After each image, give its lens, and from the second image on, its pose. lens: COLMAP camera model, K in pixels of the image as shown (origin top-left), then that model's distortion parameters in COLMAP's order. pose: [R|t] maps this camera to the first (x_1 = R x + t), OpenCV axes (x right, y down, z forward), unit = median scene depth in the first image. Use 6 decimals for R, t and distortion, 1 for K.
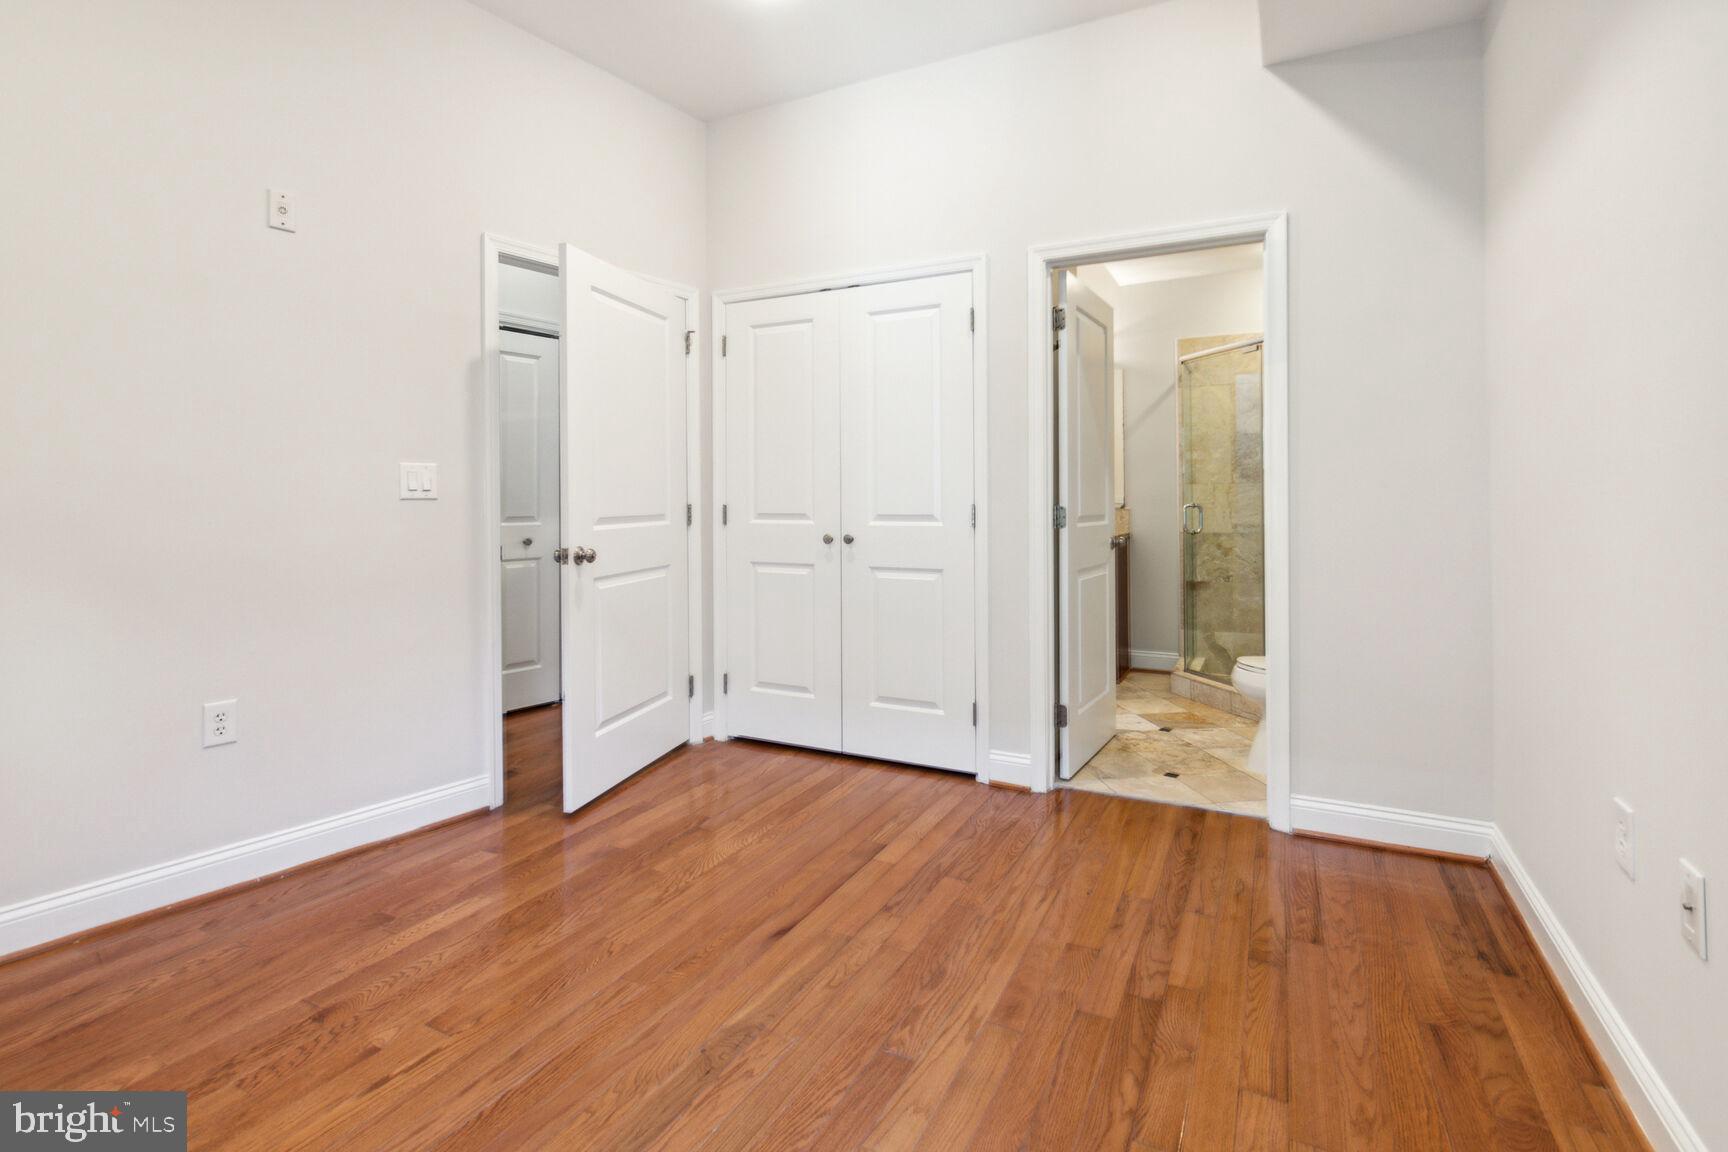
lens RADIAL K [[795.6, 0, 875.0], [0, 795.6, 495.9], [0, 0, 1]] dist [-0.001091, -0.000109]
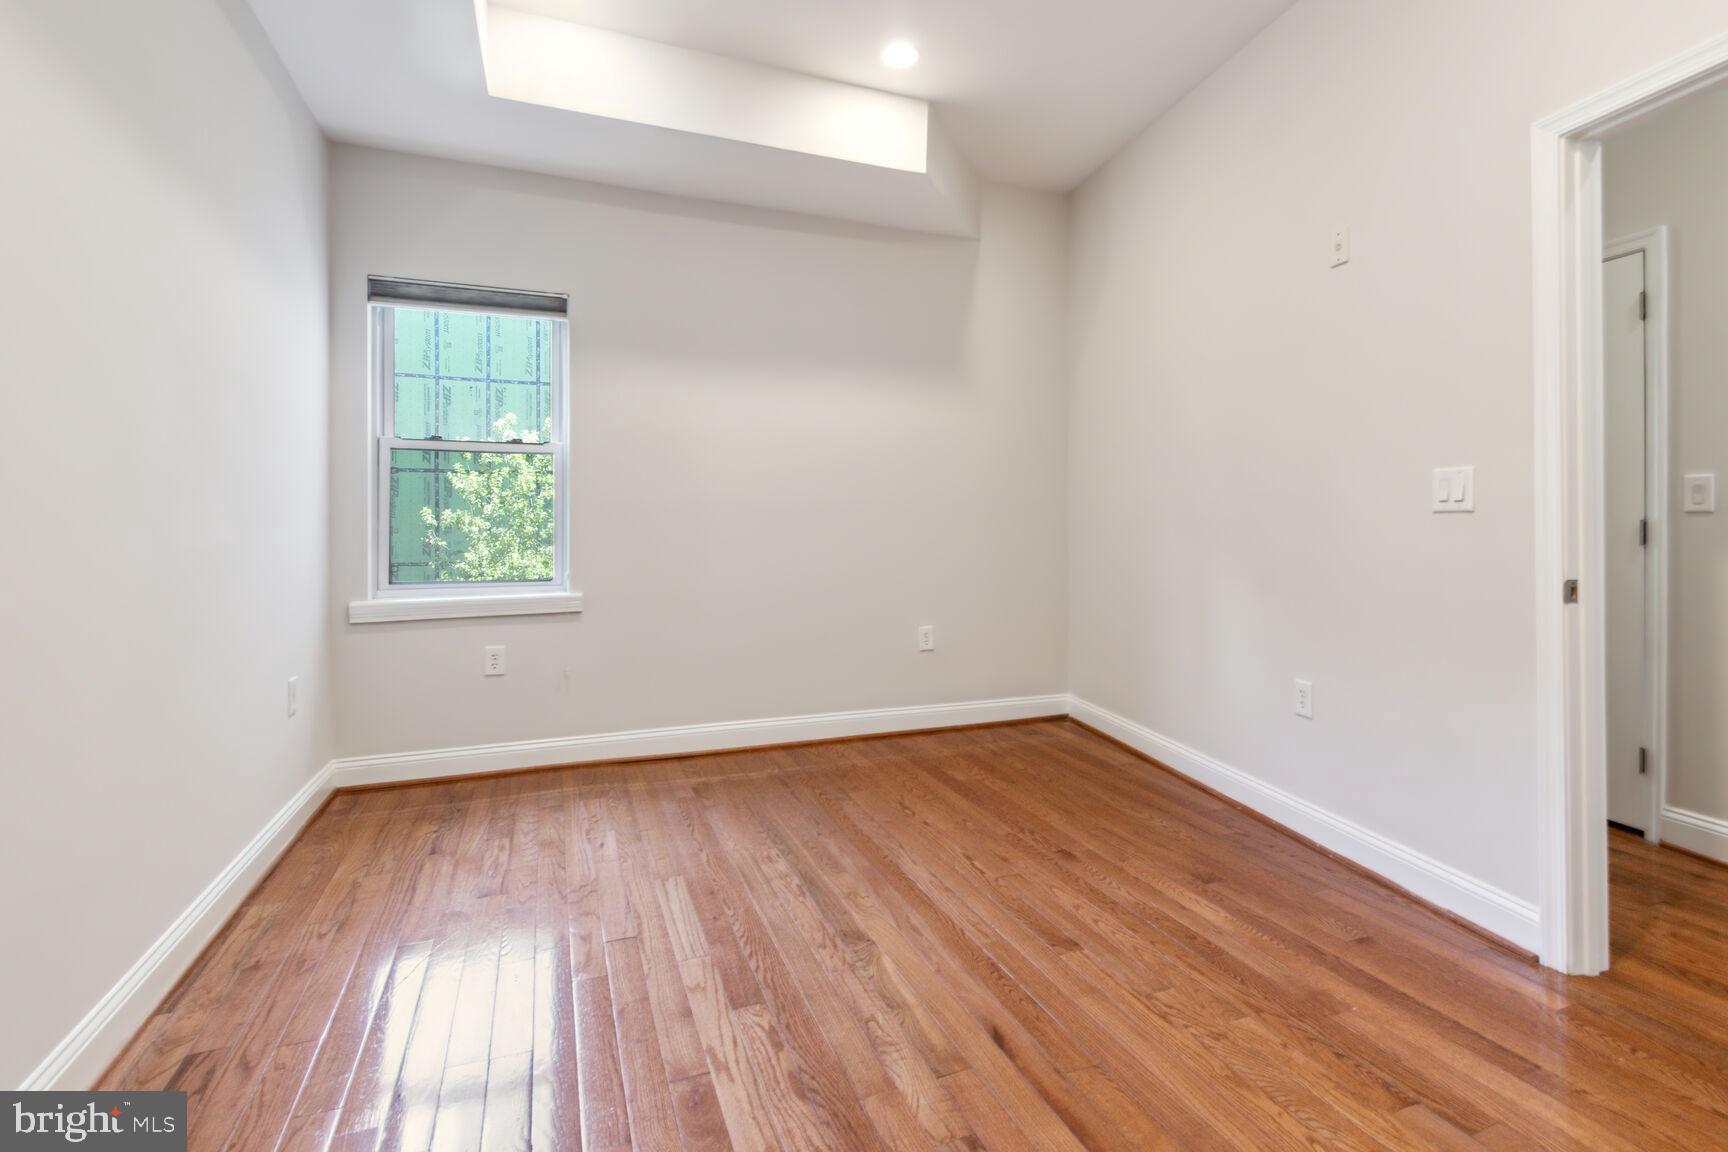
lens RADIAL K [[795.6, 0, 860.1], [0, 795.6, 525.4], [0, 0, 1]] dist [-0.001091, -0.000109]
pose [[-0.662888, 0.004270, -0.748706, 0.646747], [0.005782, 0.999983, 0.000584, 0.020663], [0.748696, -0.003942, -0.662902, 1.580157]]
